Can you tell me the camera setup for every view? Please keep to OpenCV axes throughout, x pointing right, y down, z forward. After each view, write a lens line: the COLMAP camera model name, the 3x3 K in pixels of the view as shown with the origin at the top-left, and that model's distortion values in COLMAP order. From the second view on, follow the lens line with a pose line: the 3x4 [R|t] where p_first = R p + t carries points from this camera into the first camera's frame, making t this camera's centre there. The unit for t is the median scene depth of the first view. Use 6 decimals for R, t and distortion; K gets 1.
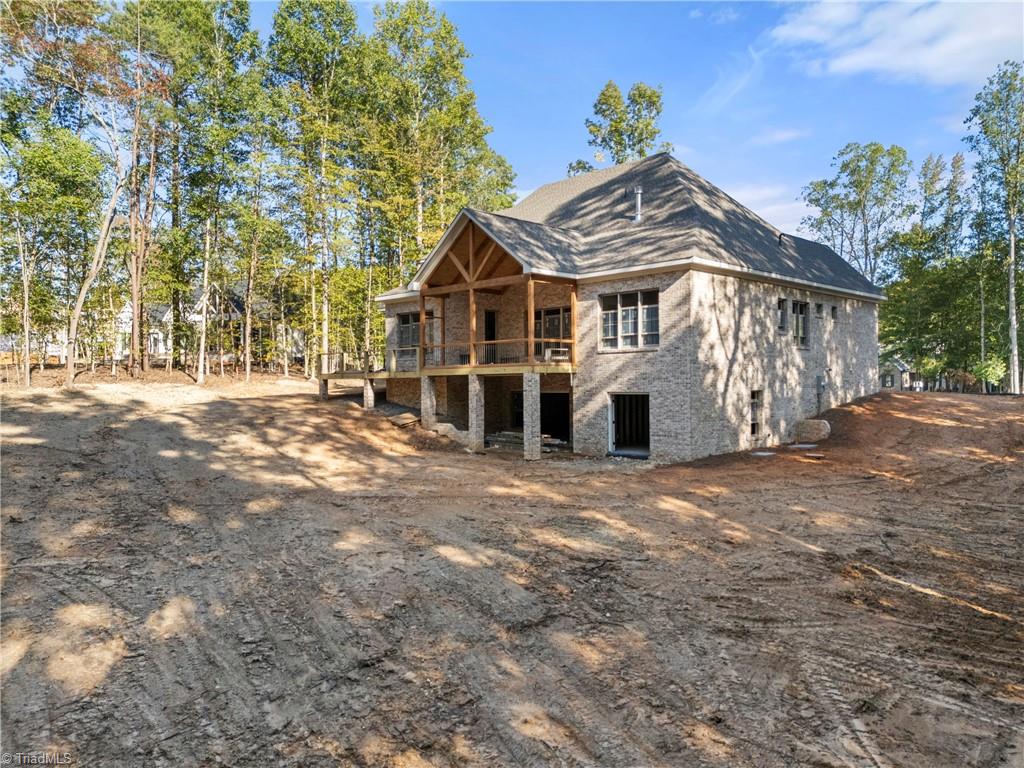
lens RADIAL K [[740.4, 0, 509.2], [0, 740.4, 384.6], [0, 0, 1]] dist [0.090717, 0.001483]
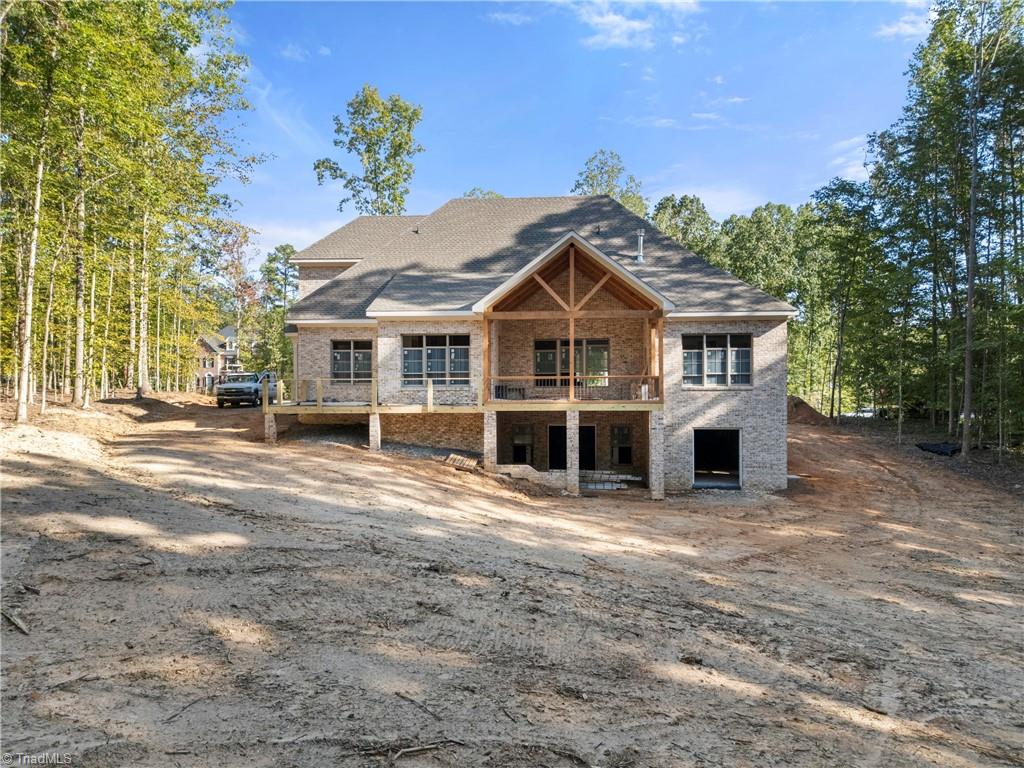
lens RADIAL K [[740.4, 0, 504.3], [0, 740.4, 379.1], [0, 0, 1]] dist [0.090717, 0.001483]
pose [[0.760034, 0.009989, 0.649806, -0.762153], [-0.004288, 0.999937, -0.010356, -0.046162], [-0.649869, 0.005085, 0.760029, 0.373315]]
